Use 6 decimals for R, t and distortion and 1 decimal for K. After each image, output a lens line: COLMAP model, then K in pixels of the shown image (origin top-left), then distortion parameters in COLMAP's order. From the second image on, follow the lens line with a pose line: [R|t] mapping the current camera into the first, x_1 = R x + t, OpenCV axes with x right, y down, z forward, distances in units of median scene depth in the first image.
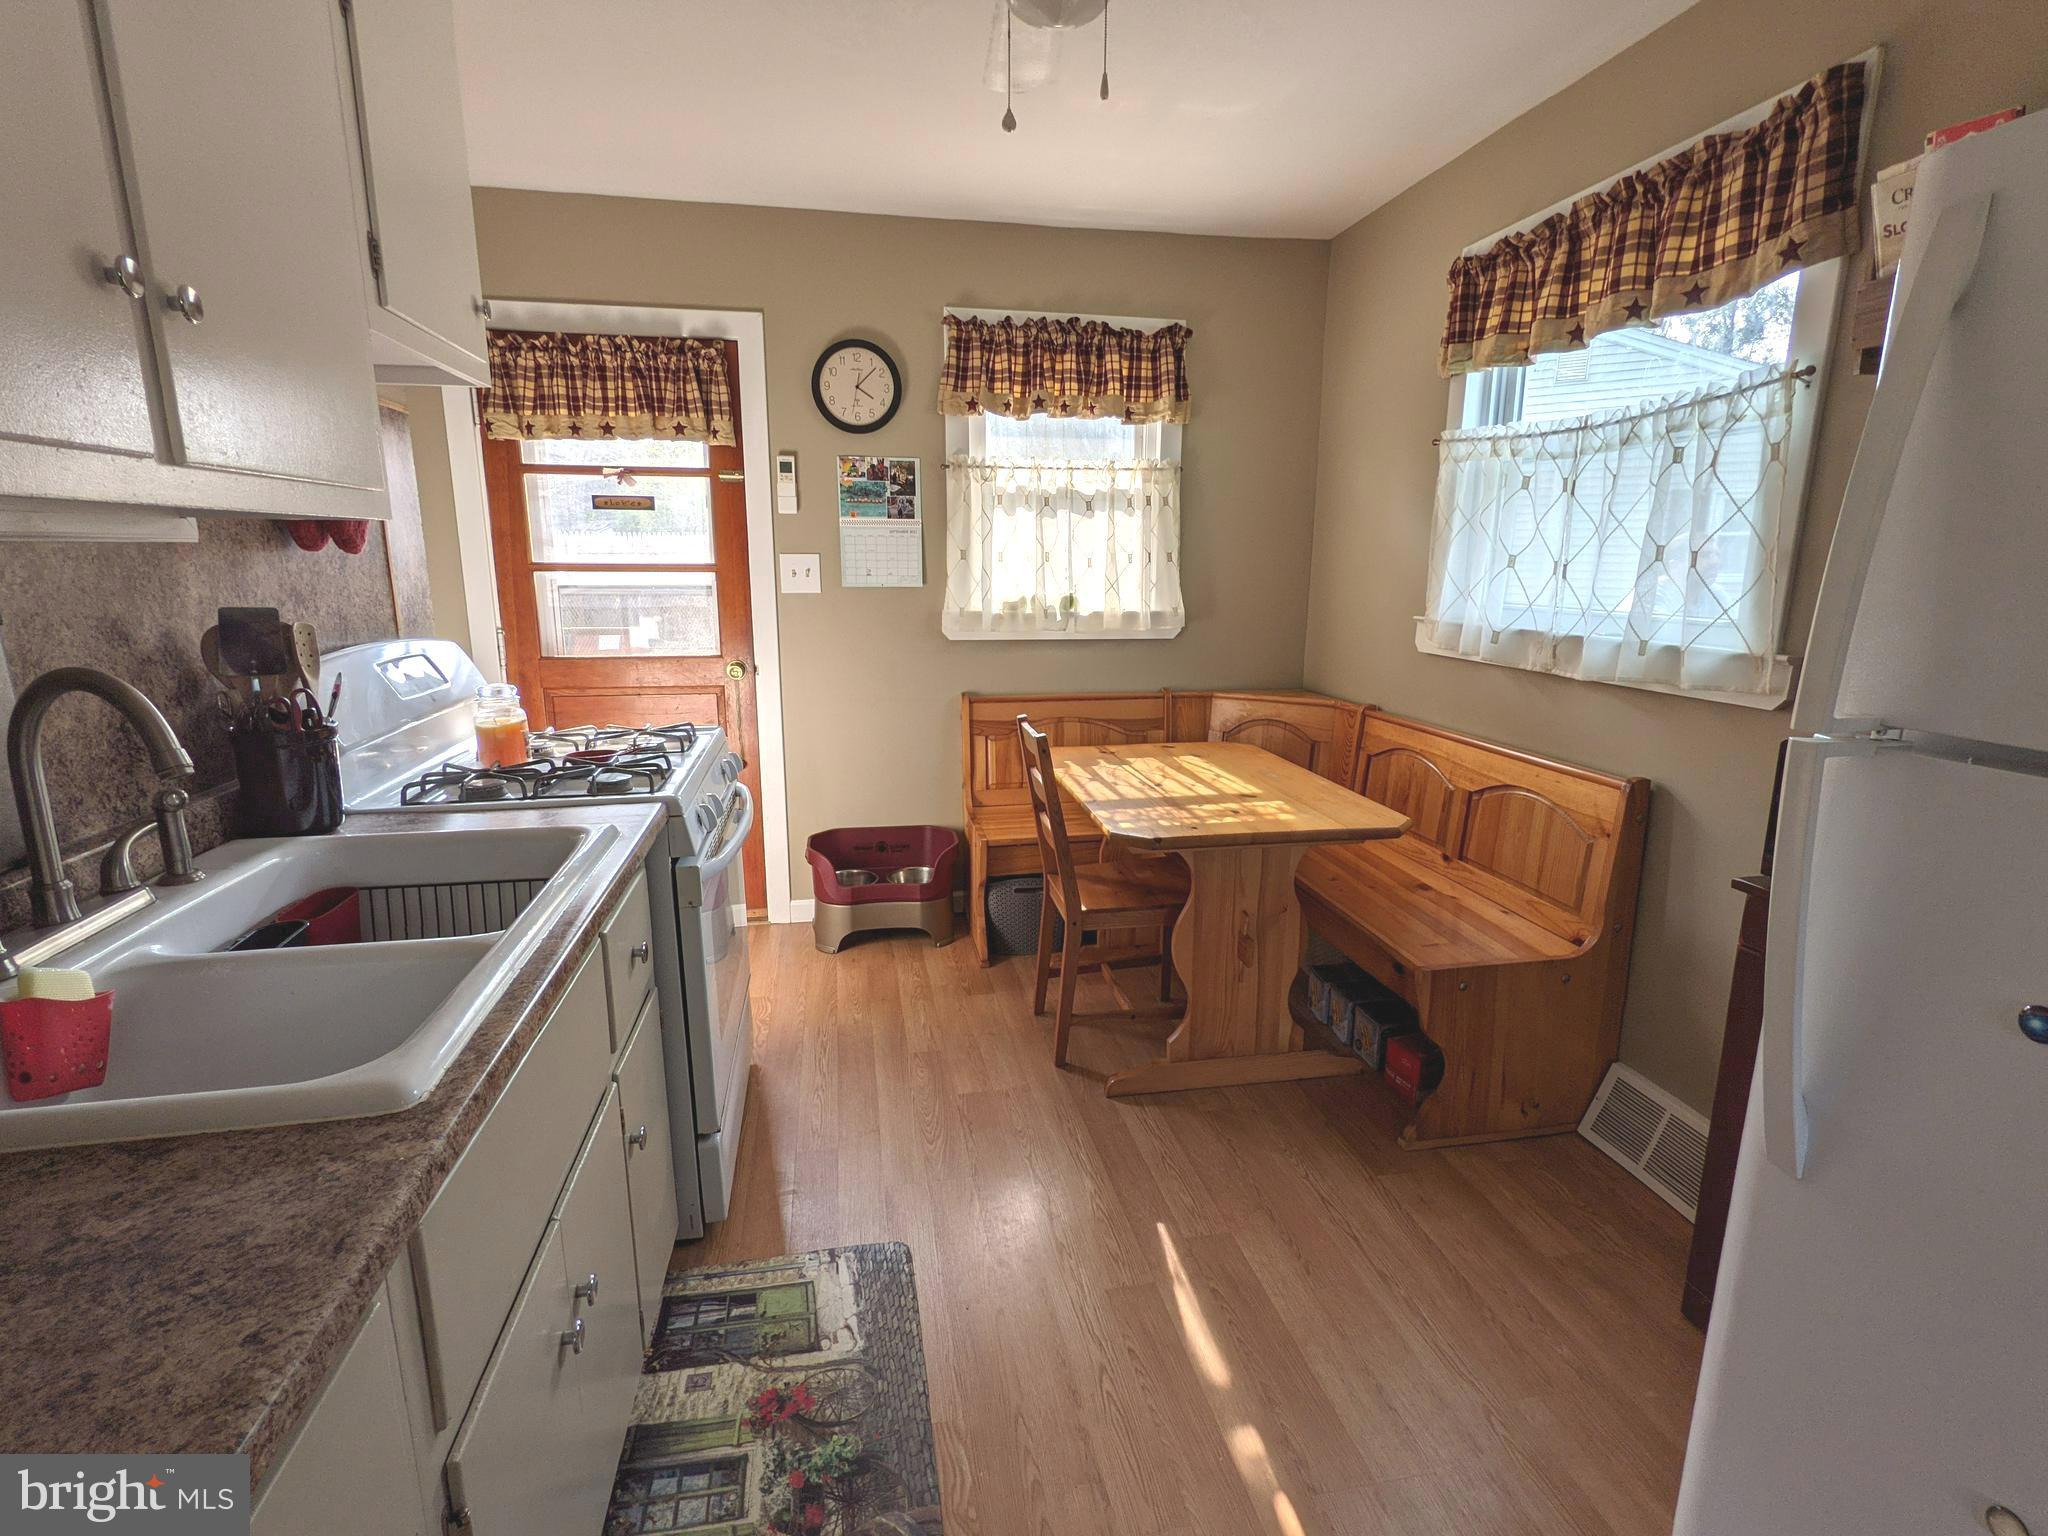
lens RADIAL K [[991.3, 0, 1031.8], [0, 991.3, 766.1], [0, 0, 1]] dist [0.000212, 0.000525]
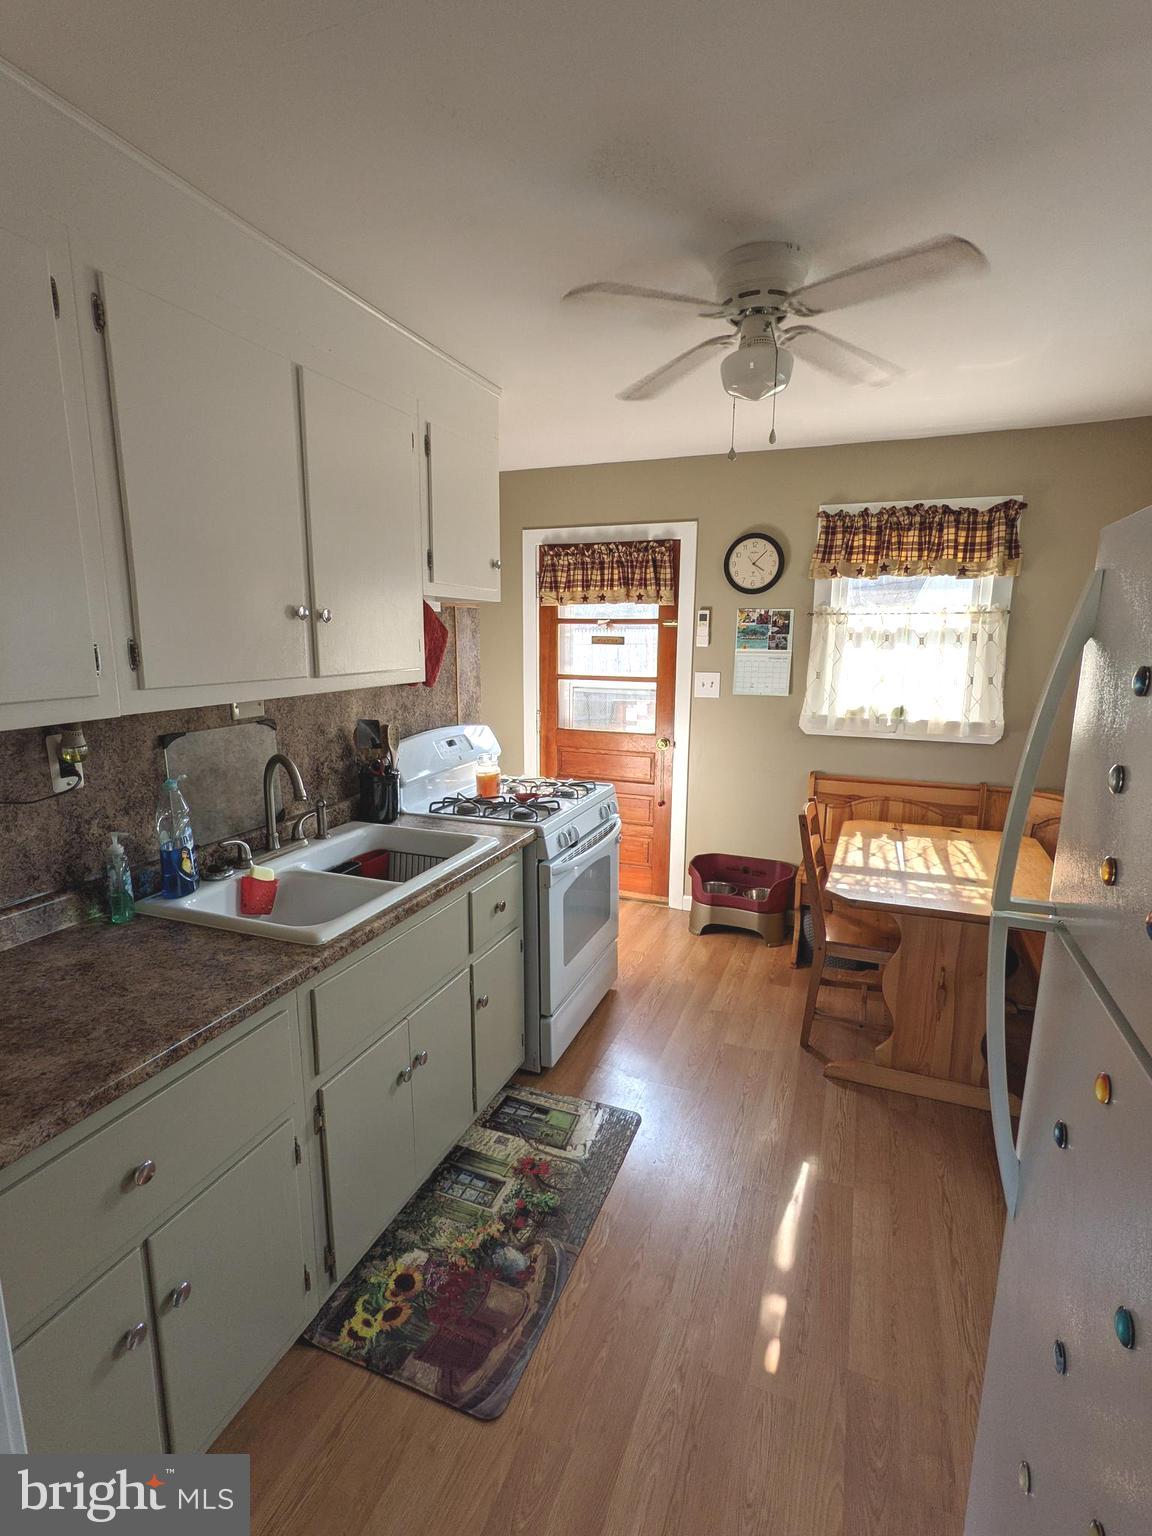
lens RADIAL K [[737.3, 0, 576.0], [0, 737.3, 768.0], [0, 0, 1]] dist [-0.001561, -0.000301]
pose [[0.848223, 0.096397, -0.520793, 0.215581], [-0.113414, 0.993547, -0.000816, -0.045445], [0.517354, 0.059757, 0.853682, -0.077681]]
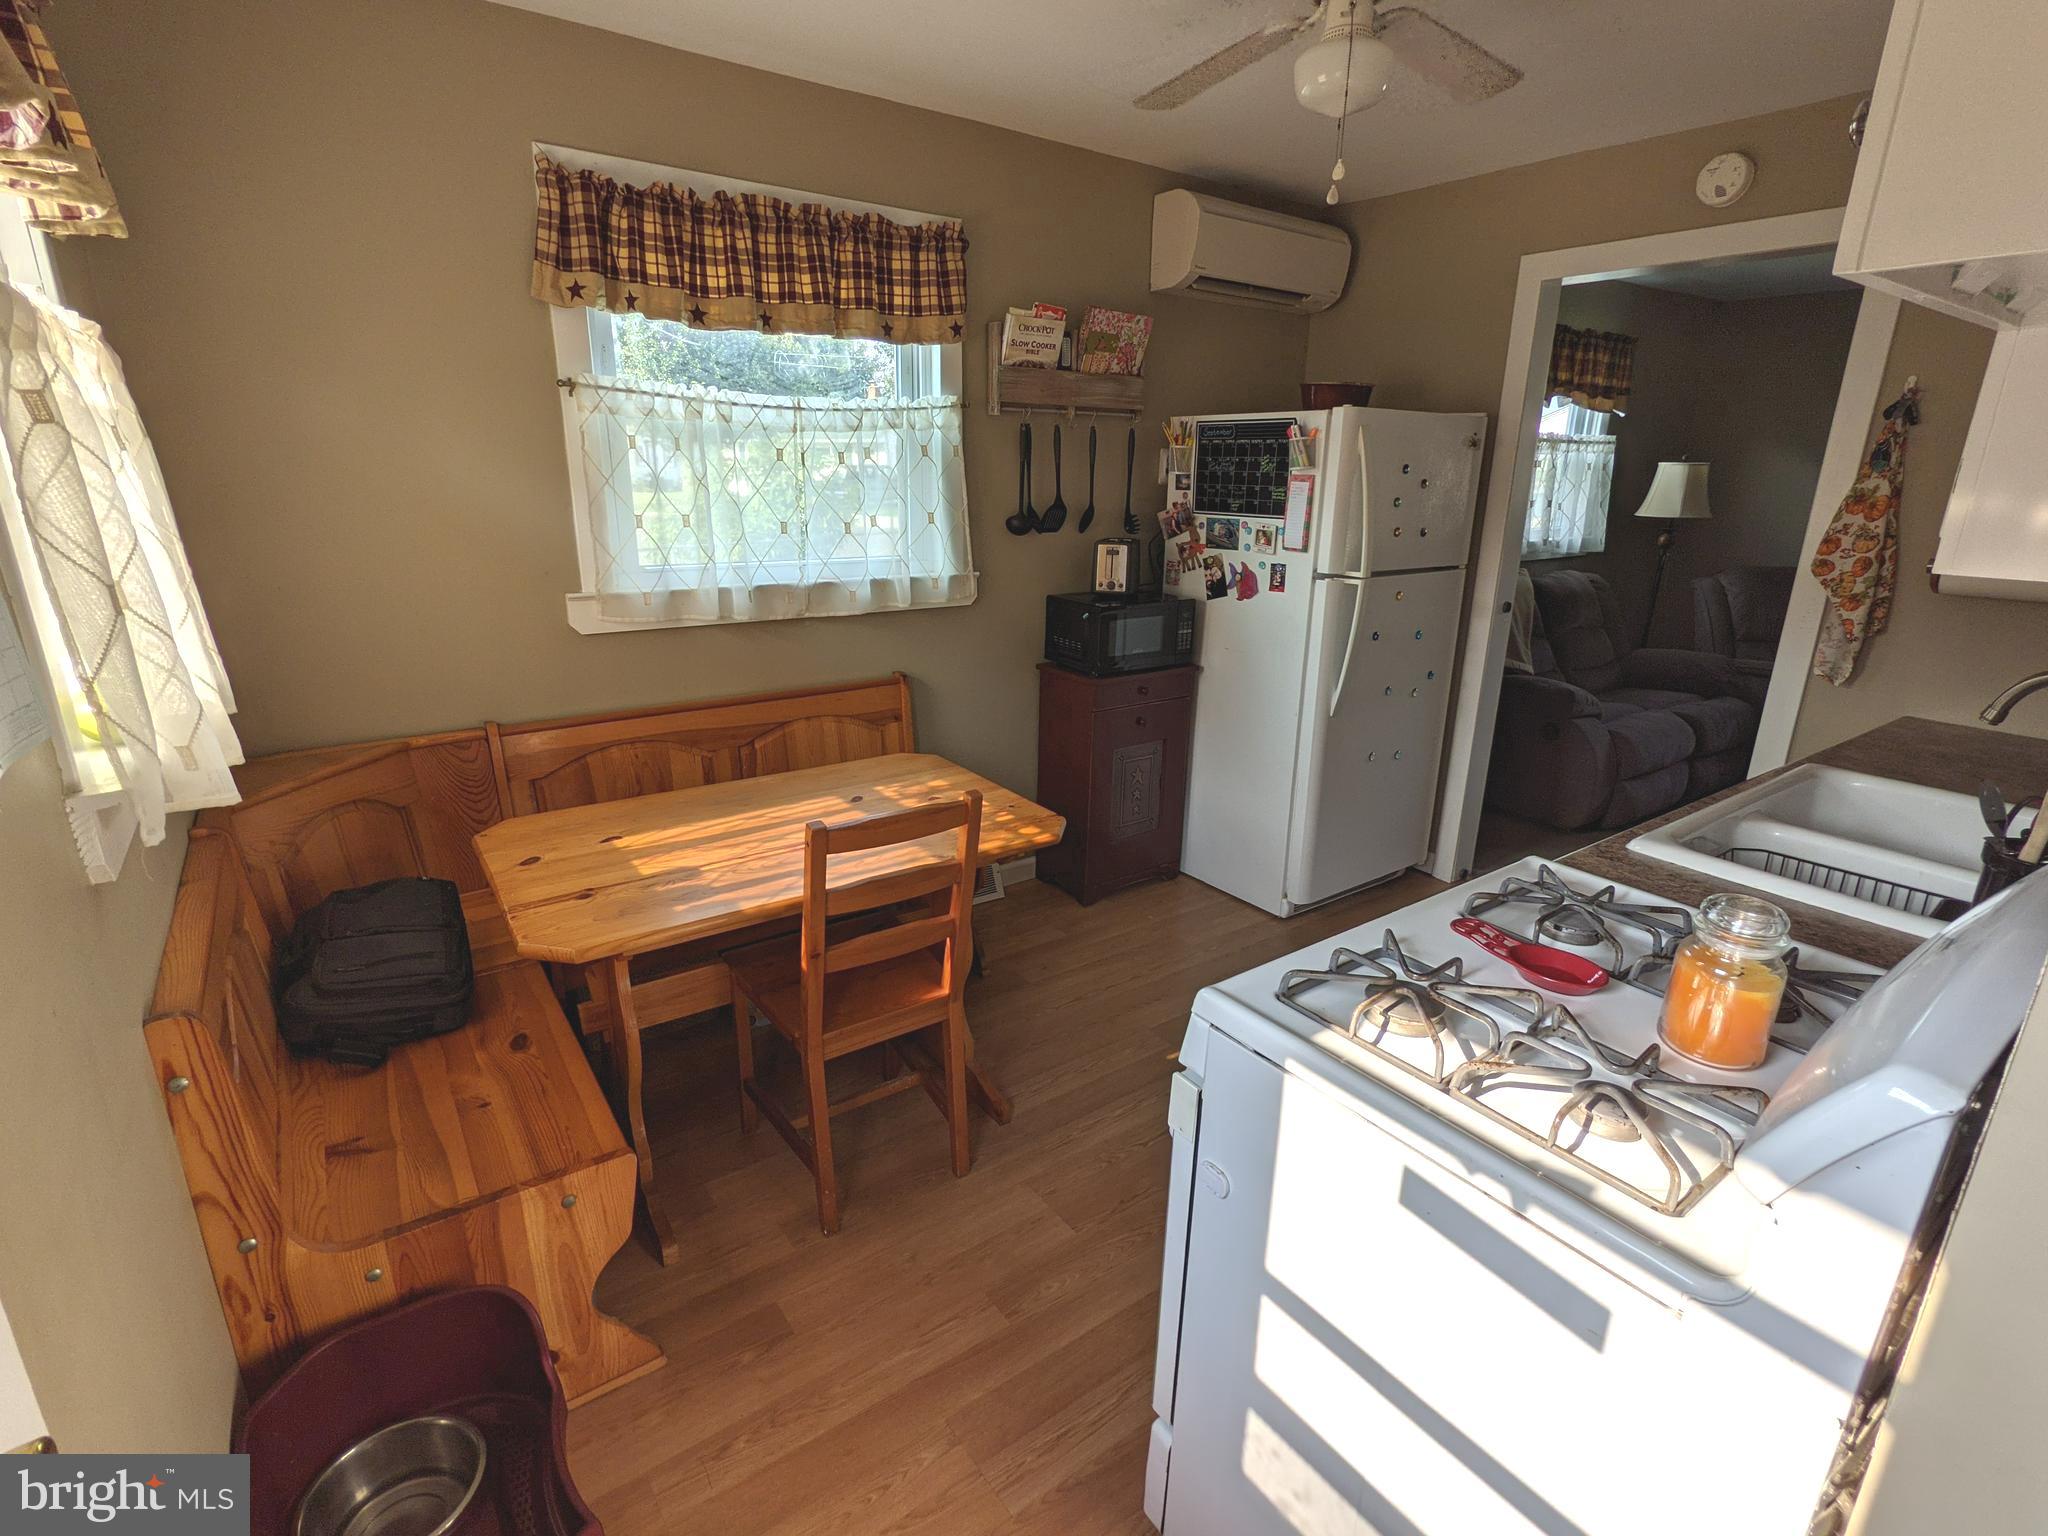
lens RADIAL K [[991.3, 0, 1031.8], [0, 991.3, 766.1], [0, 0, 1]] dist [0.000212, 0.000525]
pose [[-0.425073, -0.276356, 0.861940, -0.505569], [0.170121, 0.910891, 0.375948, -0.252180], [-0.889029, 0.306440, -0.340181, 0.926146]]
